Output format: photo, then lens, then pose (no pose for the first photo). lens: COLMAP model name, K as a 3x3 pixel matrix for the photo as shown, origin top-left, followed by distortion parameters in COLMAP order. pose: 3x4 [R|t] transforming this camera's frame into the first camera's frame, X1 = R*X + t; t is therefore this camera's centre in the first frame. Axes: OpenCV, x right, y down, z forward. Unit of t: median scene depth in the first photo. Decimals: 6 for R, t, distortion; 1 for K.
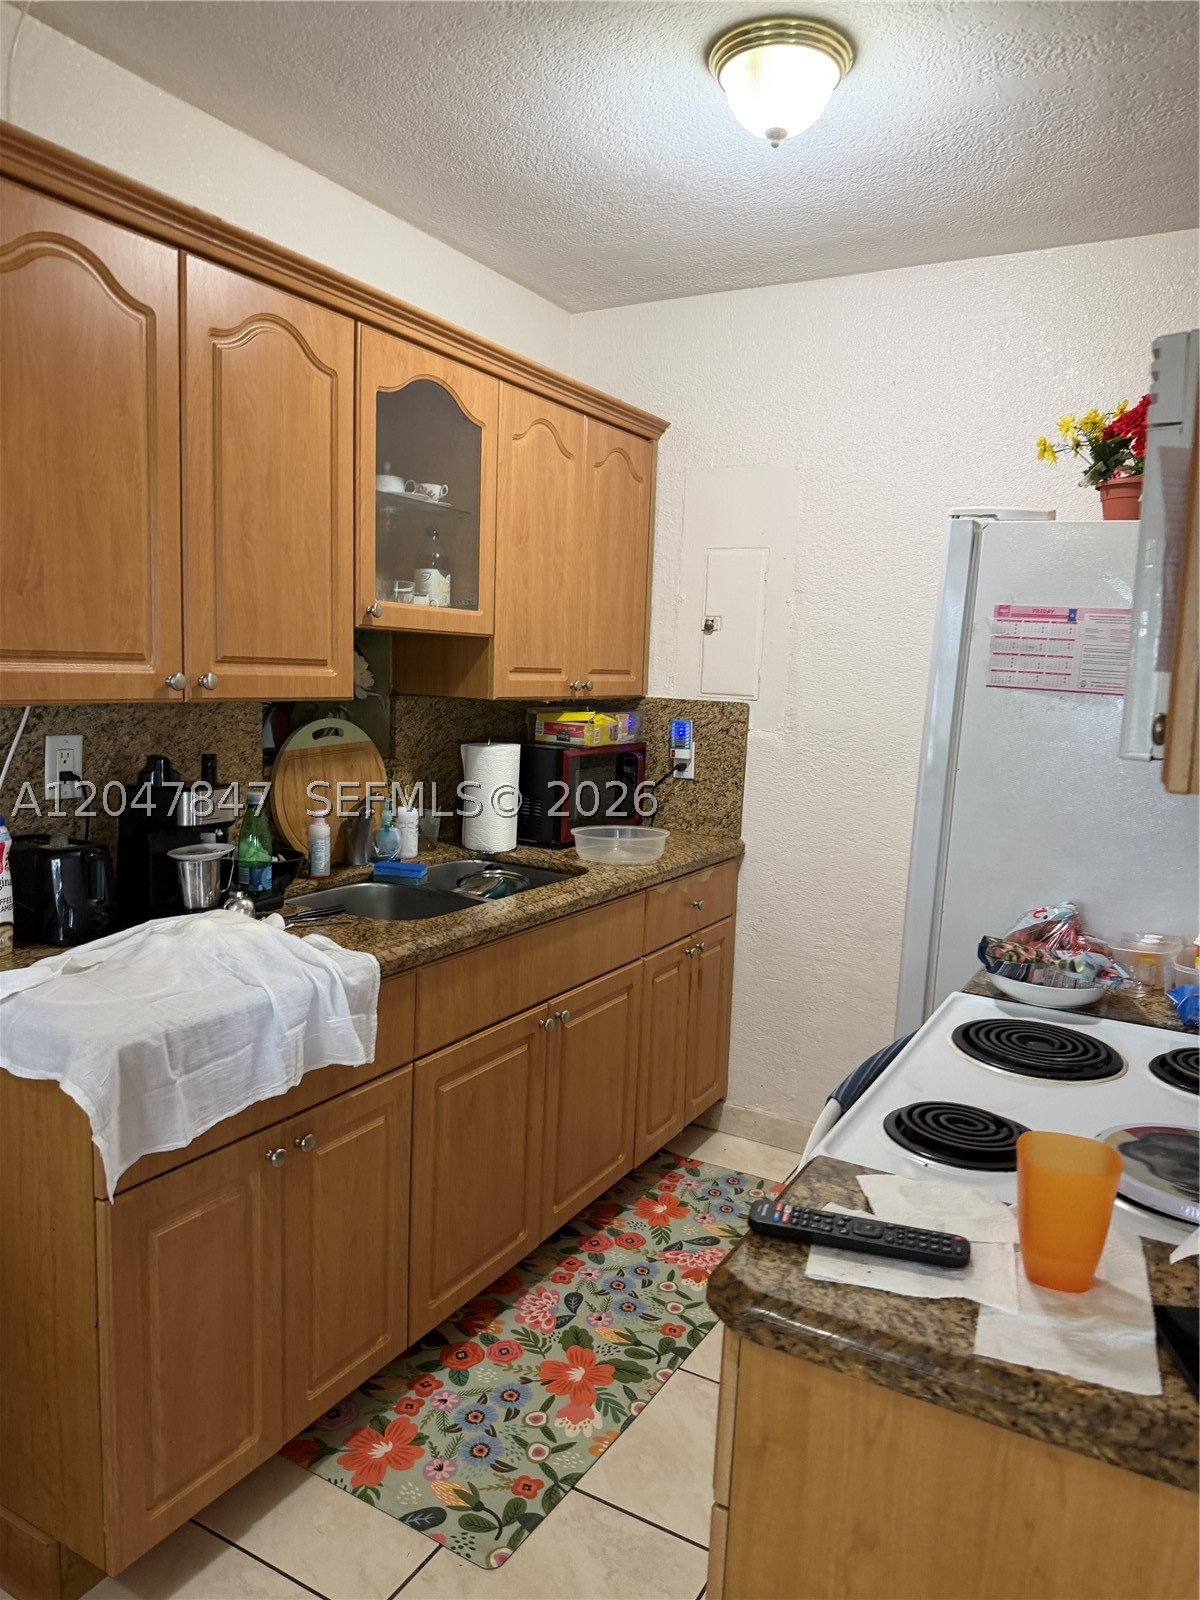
lens RADIAL K [[1127.5, 0, 601.0], [0, 1127.5, 800.1], [0, 0, 1]] dist [0.029982, -0.040676]
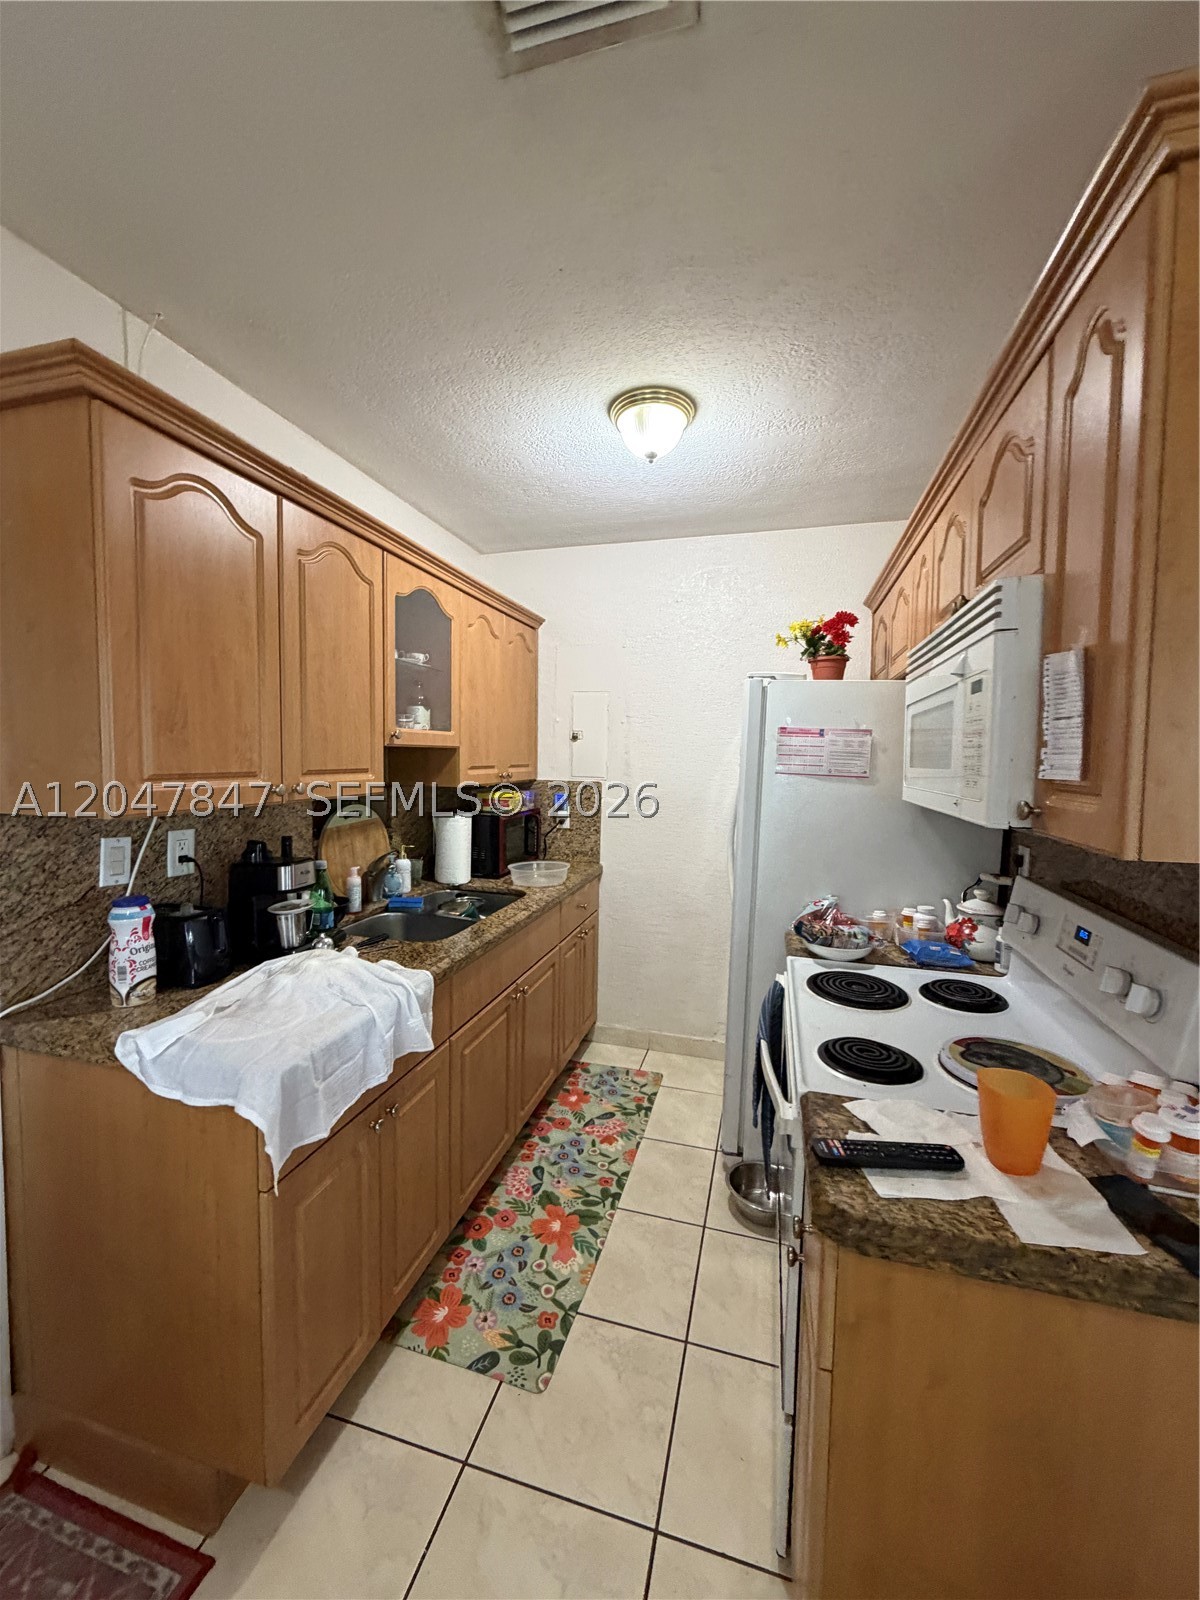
lens RADIAL K [[638.3, 0, 601.1], [0, 638.3, 790.2], [0, 0, 1]] dist [0.000730, 0.000652]
pose [[0.970126, -0.037810, 0.239637, -0.165144], [0.052293, 0.997151, -0.054371, -0.037445], [-0.236898, 0.065278, 0.969339, 0.118981]]
